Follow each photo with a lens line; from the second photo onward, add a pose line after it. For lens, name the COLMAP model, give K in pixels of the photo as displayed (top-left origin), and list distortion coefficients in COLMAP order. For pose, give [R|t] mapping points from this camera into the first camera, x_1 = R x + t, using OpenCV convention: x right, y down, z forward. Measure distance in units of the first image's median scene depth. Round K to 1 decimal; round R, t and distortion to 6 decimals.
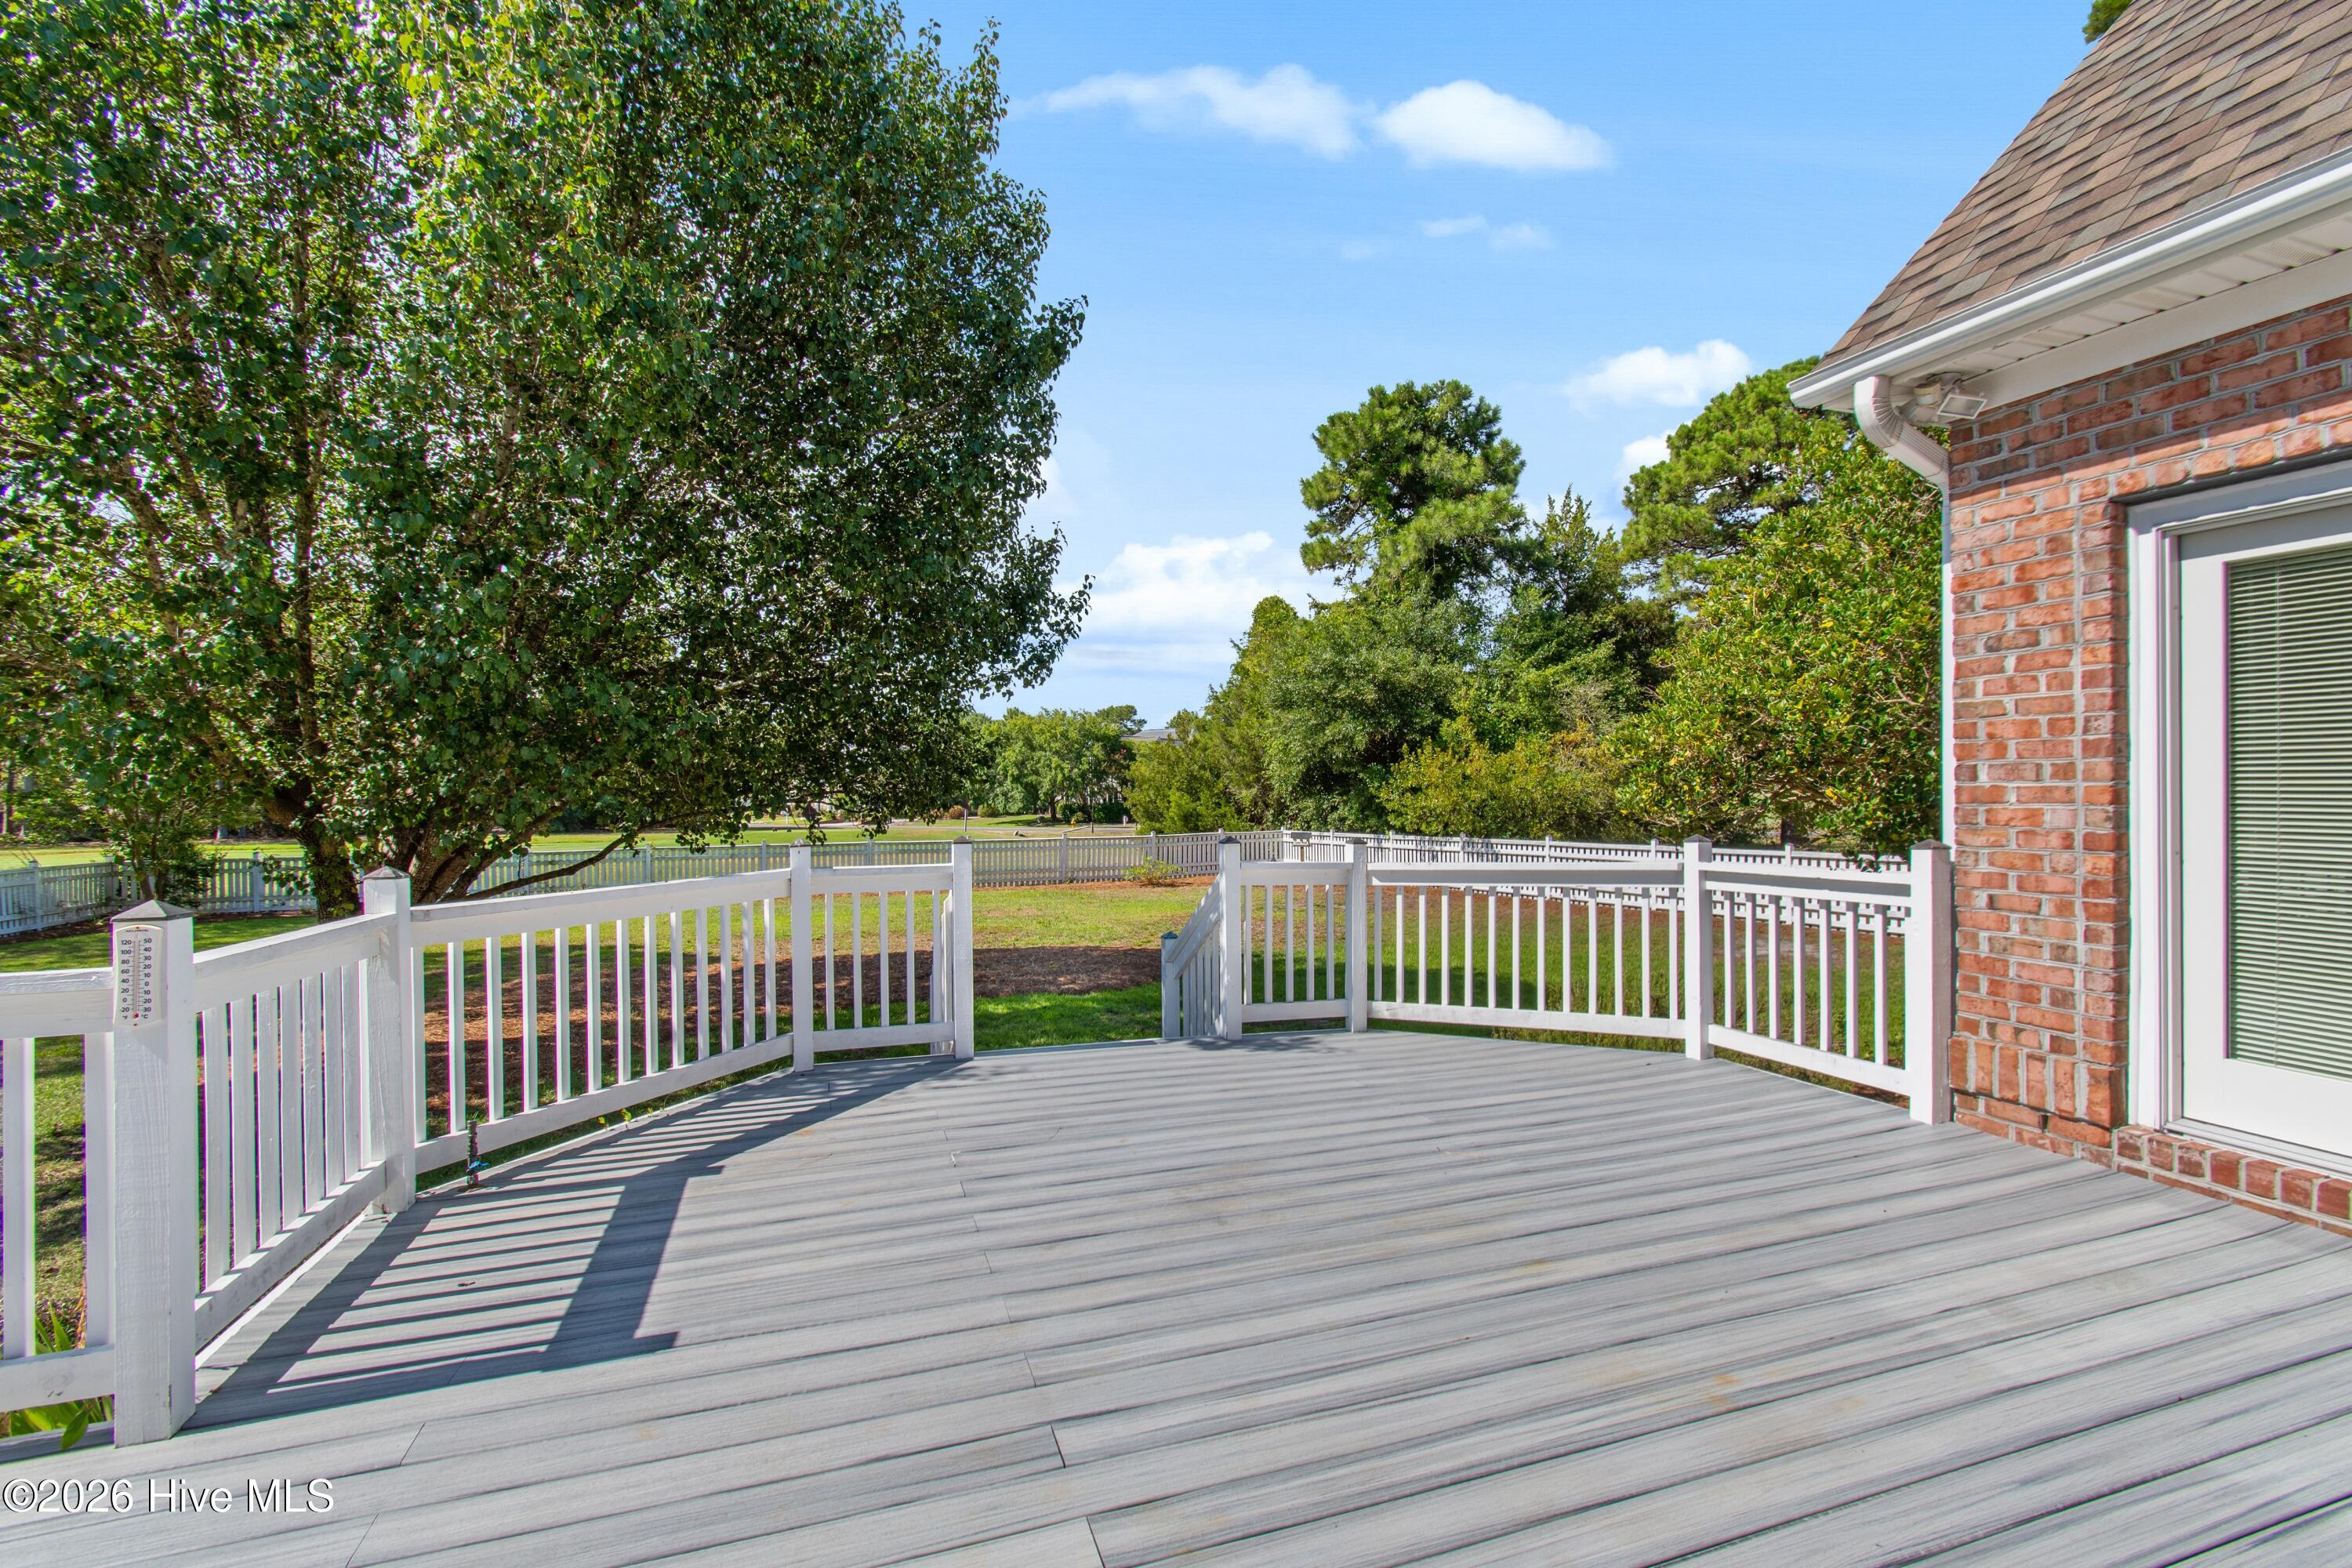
lens RADIAL K [[1039.5, 0, 1183.6], [0, 1039.5, 814.4], [0, 0, 1]] dist [0.001566, -0.000864]
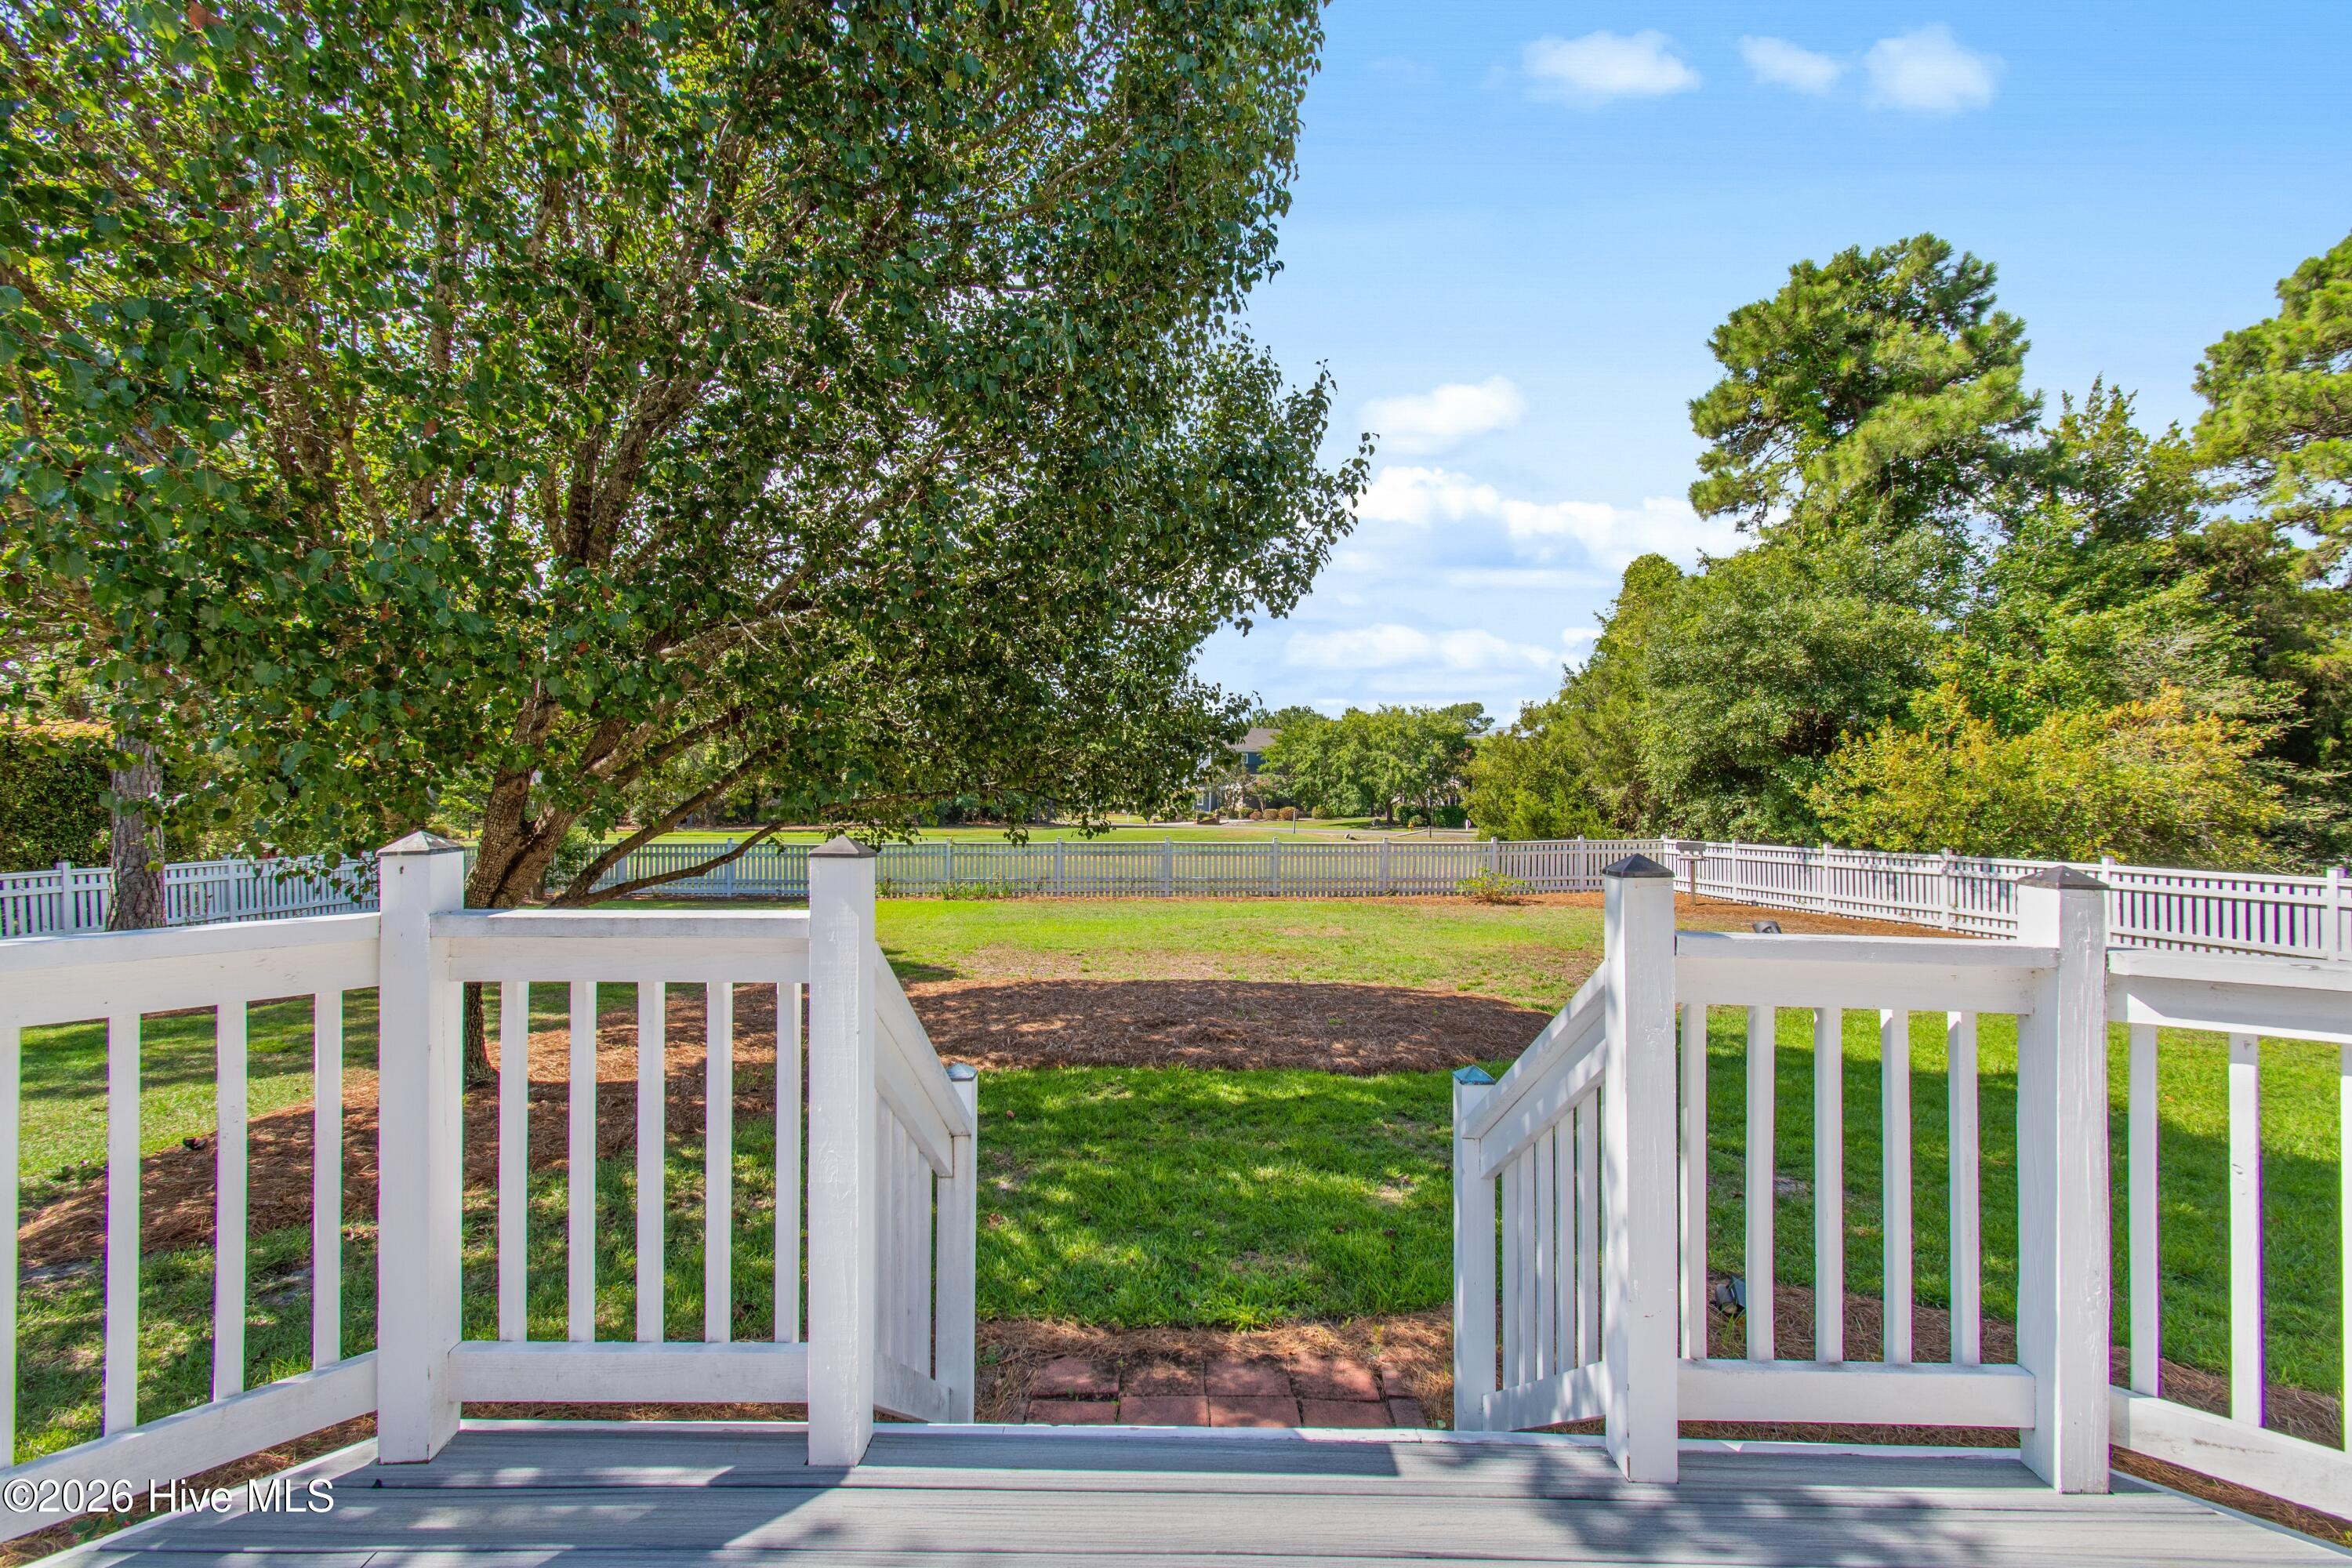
lens RADIAL K [[1040.4, 0, 1180.2], [0, 1040.4, 789.8], [0, 0, 1]] dist [0.002000, 0.000191]
pose [[0.946341, 0.008043, -0.323068, 0.005506], [-0.016427, 0.999595, -0.023235, 0.004083], [0.322751, 0.027295, 0.946090, 0.283563]]
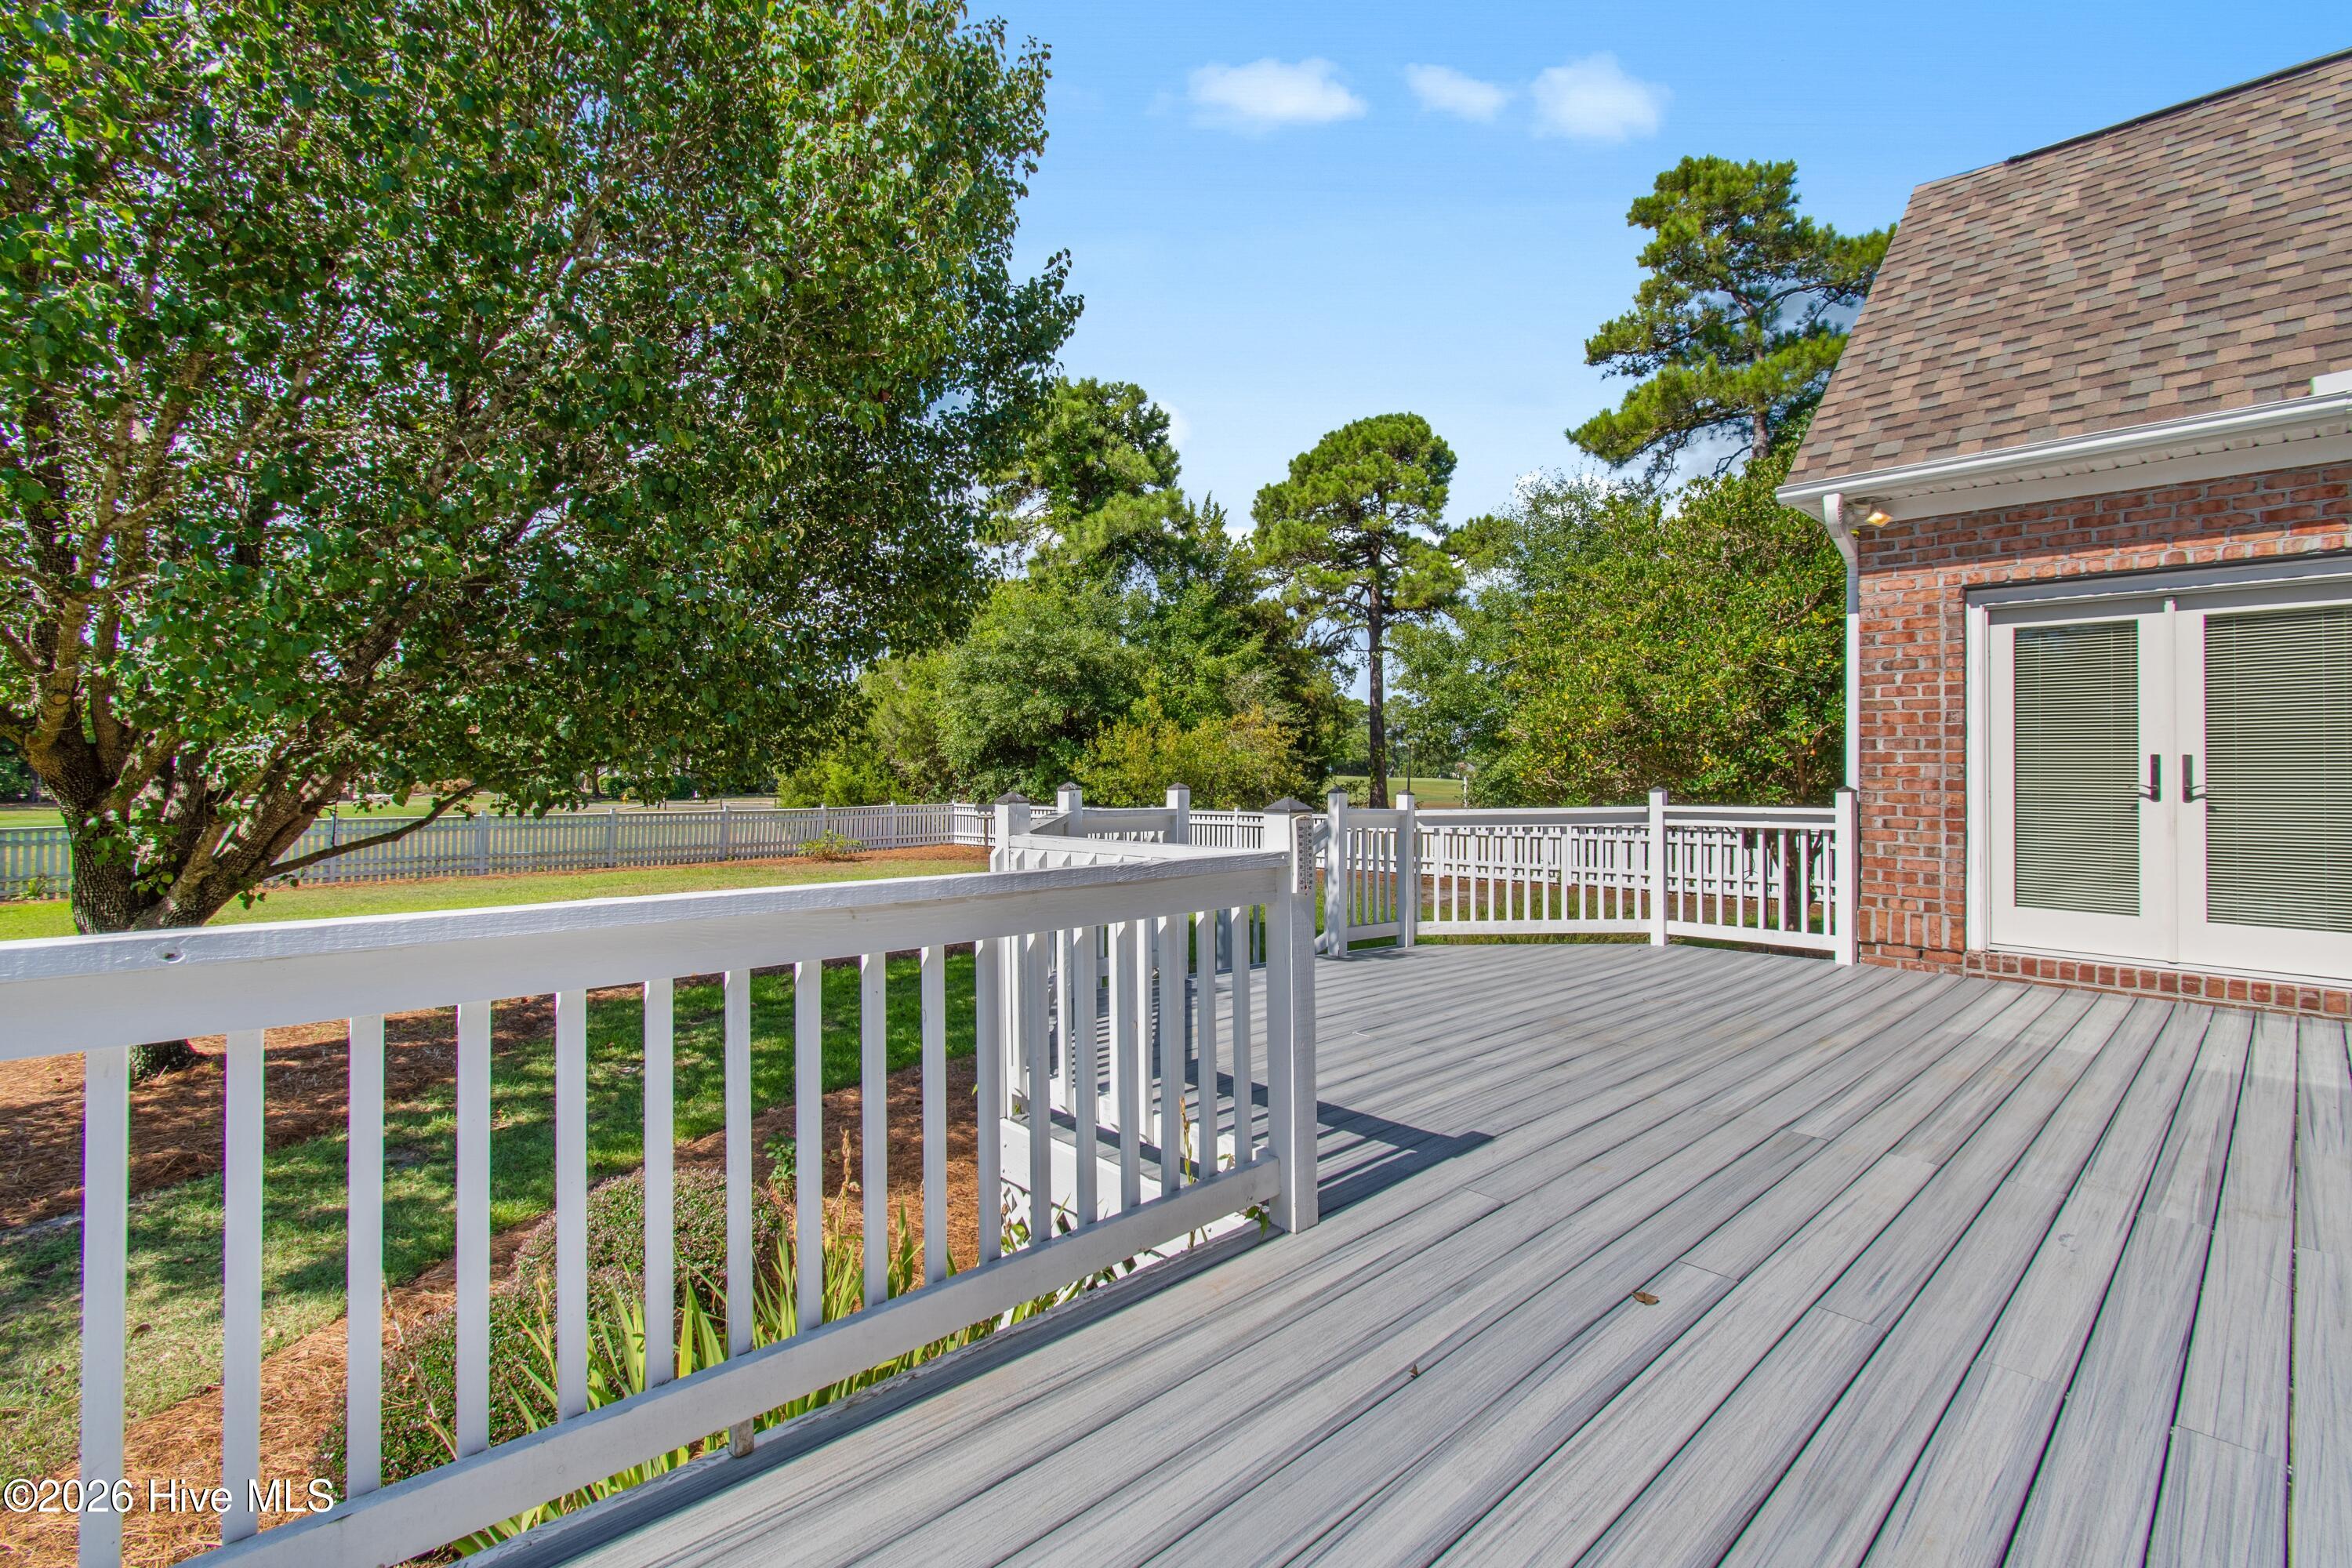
lens RADIAL K [[1053.8, 0, 1179.6], [0, 1053.8, 778.4], [0, 0, 1]] dist [0.002674, -0.000178]
pose [[0.912697, 0.010869, 0.408493, -0.277936], [-0.004908, 0.999866, -0.015638, 0.013640], [-0.408608, 0.012268, 0.912628, -0.017327]]
